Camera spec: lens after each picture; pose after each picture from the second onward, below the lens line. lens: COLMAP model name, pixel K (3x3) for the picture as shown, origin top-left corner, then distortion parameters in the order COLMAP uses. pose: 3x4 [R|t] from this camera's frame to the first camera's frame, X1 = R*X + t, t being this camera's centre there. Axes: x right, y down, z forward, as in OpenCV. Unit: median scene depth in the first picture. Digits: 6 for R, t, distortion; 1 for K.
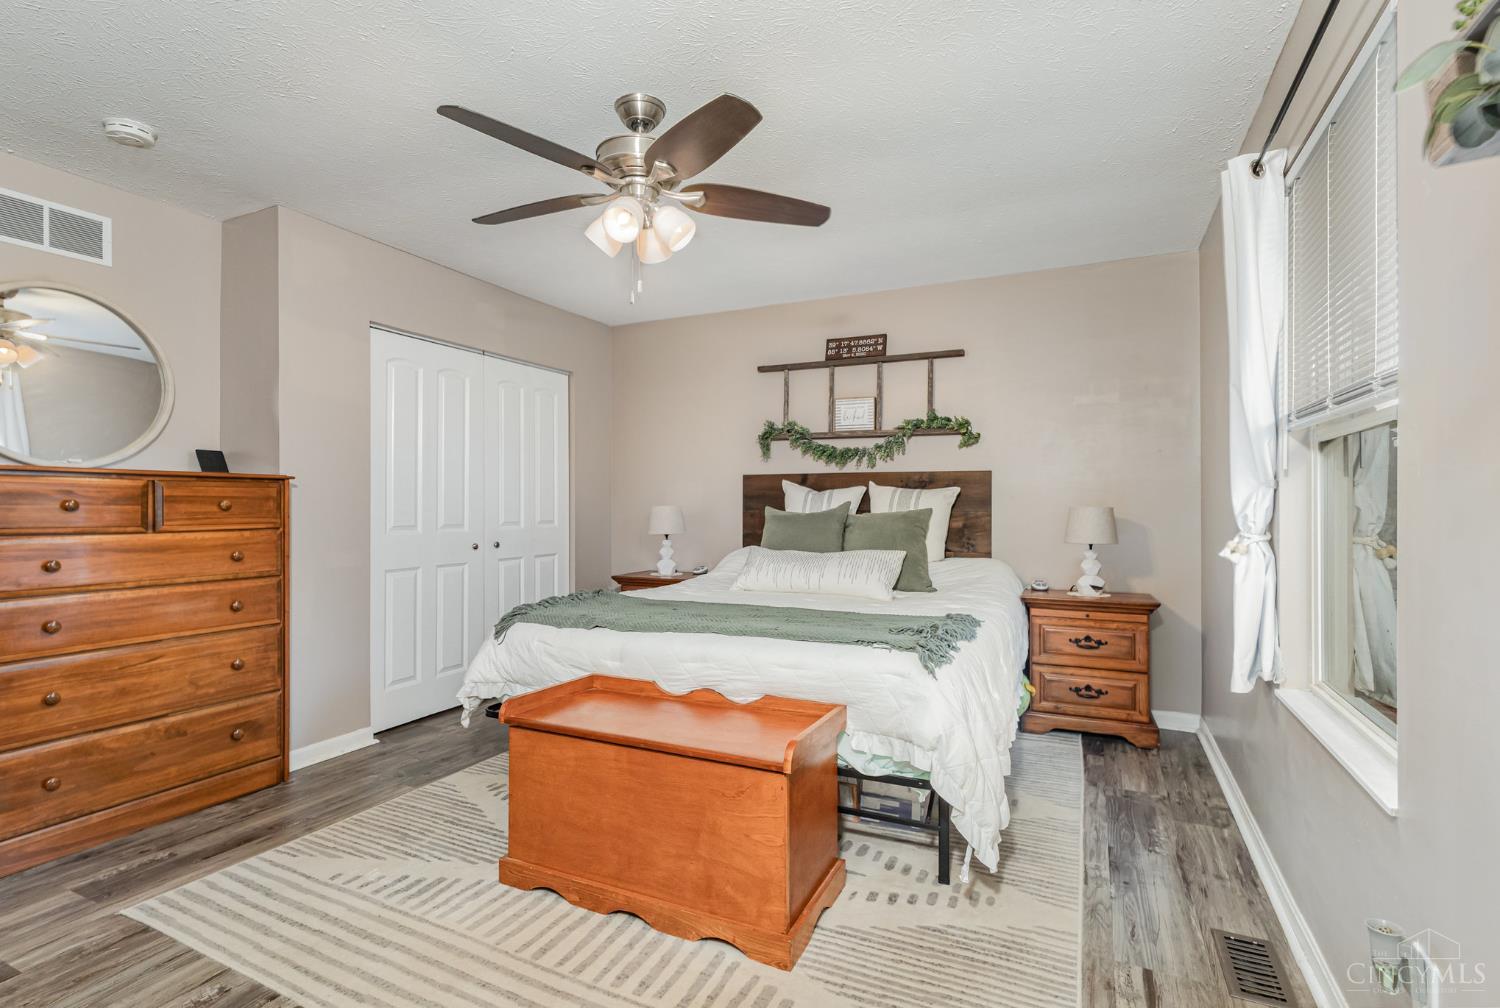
lens RADIAL K [[695.5, 0, 758.1], [0, 695.5, 504.2], [0, 0, 1]] dist [0.000964, 0.000124]
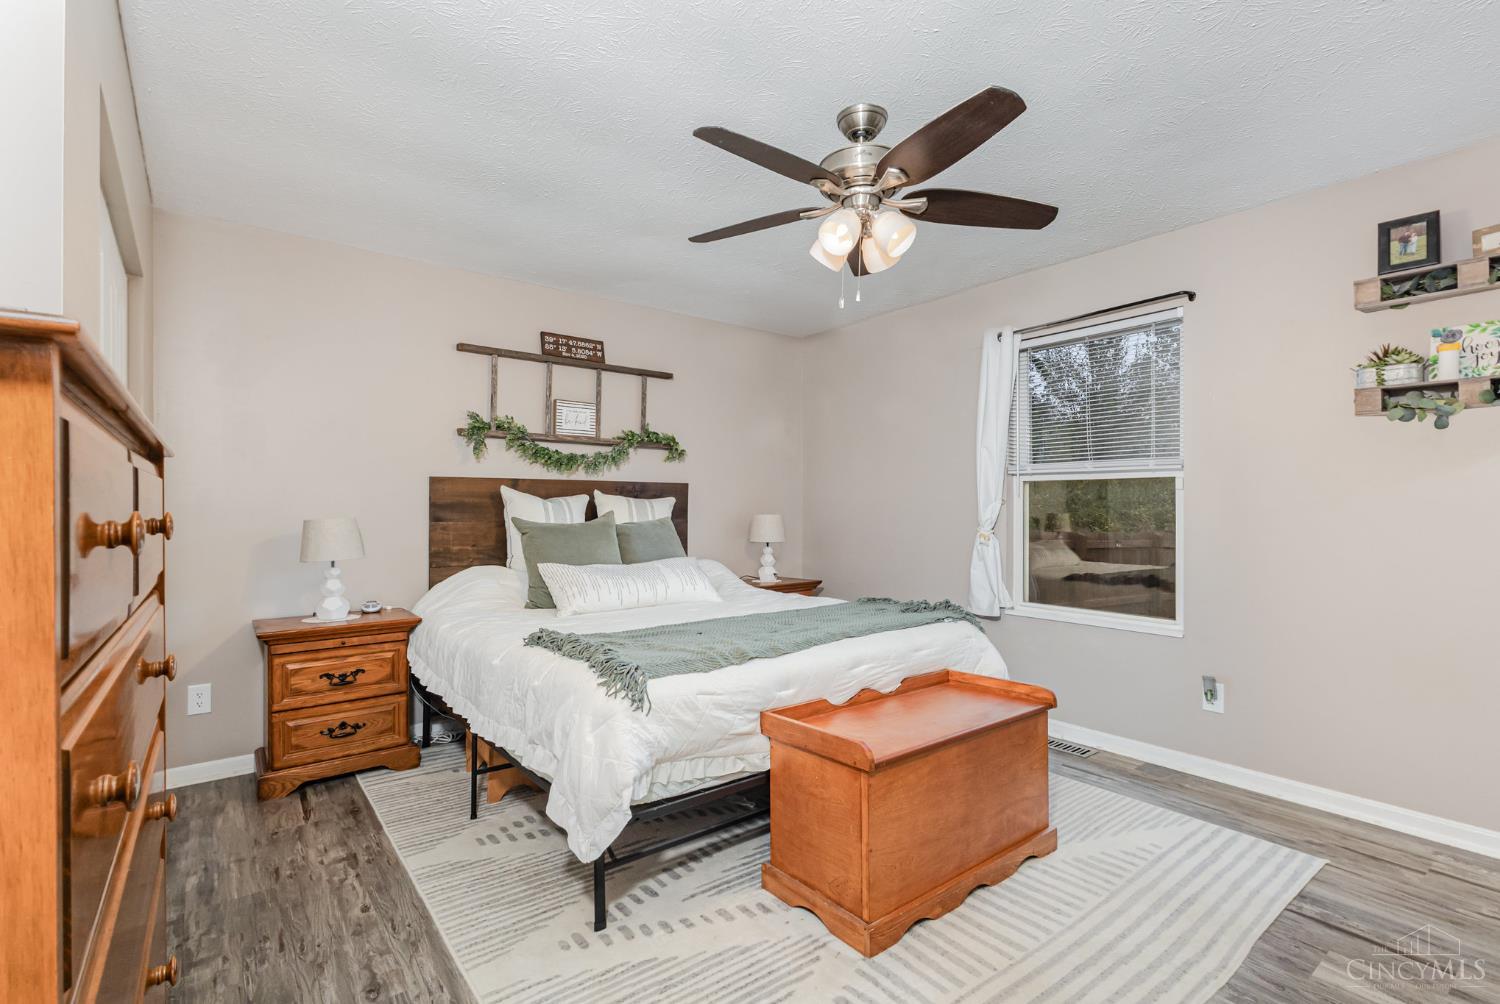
lens RADIAL K [[695.5, 0, 760.2], [0, 695.5, 500.9], [0, 0, 1]] dist [0.000964, 0.000124]
pose [[0.441061, 0.011675, 0.897401, -0.600426], [0.013516, 0.999716, -0.019649, 0.004382], [-0.897376, 0.020795, 0.440777, 0.366228]]
